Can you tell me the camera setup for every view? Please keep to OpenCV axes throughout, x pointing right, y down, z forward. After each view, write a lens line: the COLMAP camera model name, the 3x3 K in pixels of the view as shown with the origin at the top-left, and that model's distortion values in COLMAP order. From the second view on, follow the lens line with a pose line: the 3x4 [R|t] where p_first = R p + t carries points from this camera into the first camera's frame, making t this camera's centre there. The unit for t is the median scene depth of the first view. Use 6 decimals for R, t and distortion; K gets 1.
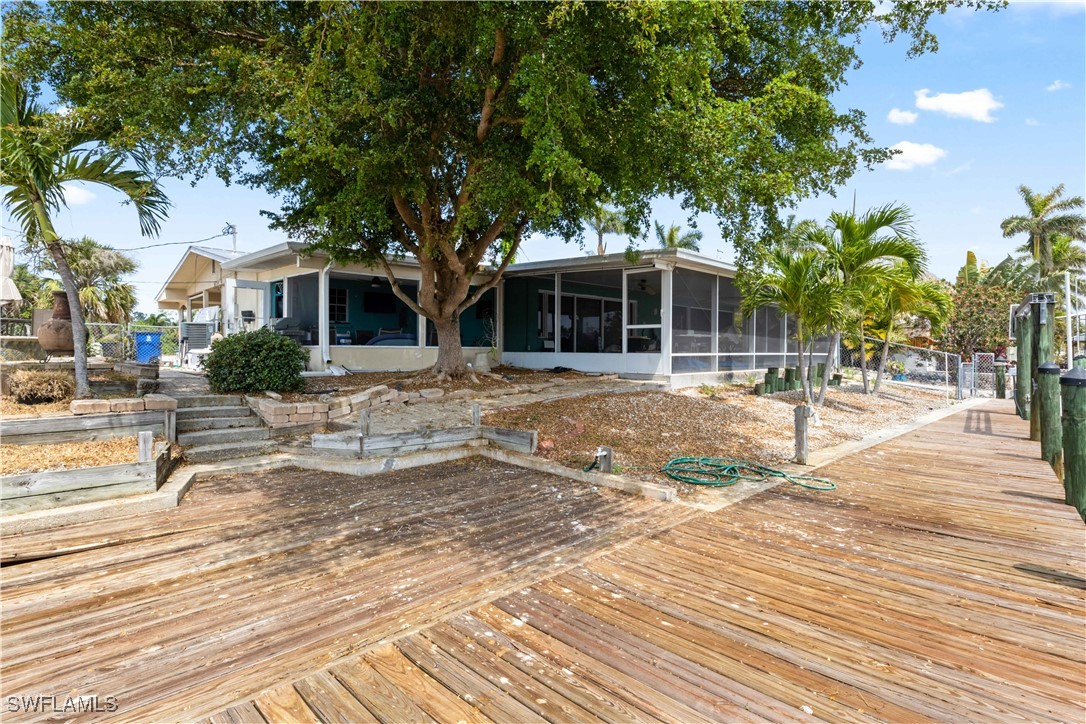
lens RADIAL K [[544.0, 0, 538.2], [0, 544.0, 357.5], [0, 0, 1]] dist [-0.004754, -0.002783]
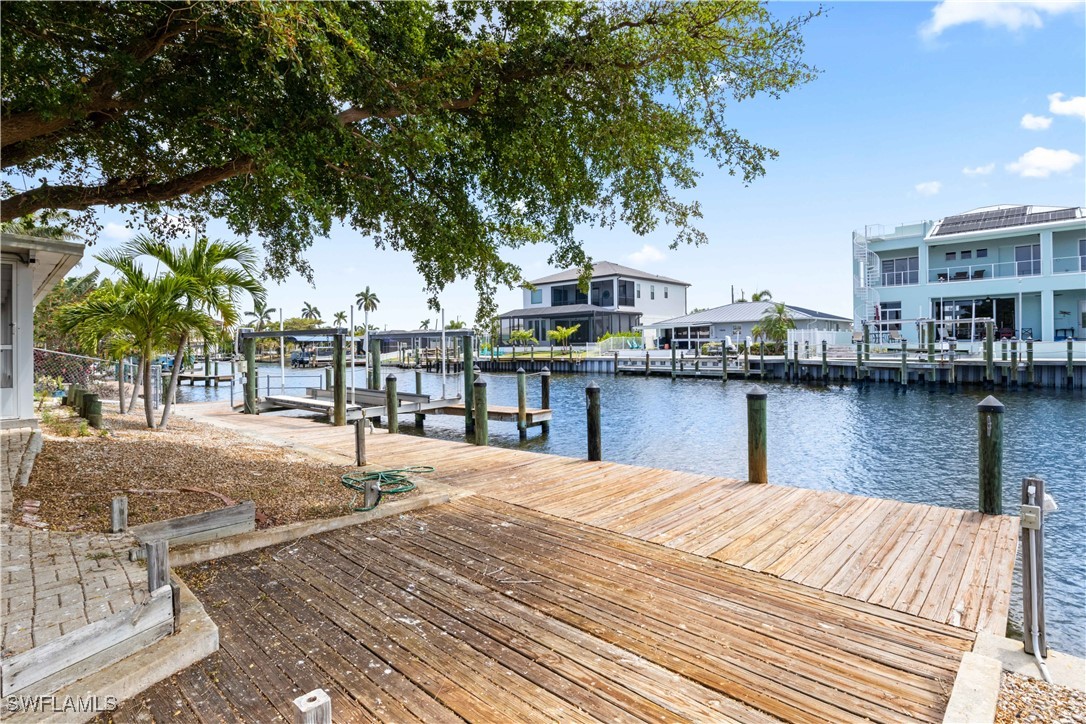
lens RADIAL K [[544.0, 0, 543.8], [0, 544.0, 347.5], [0, 0, 1]] dist [-0.004754, -0.002783]
pose [[-0.031853, -0.002708, 0.999489, -1.383202], [0.022349, 0.999744, 0.003421, -0.128222], [-0.999243, 0.022447, -0.031784, 1.061685]]
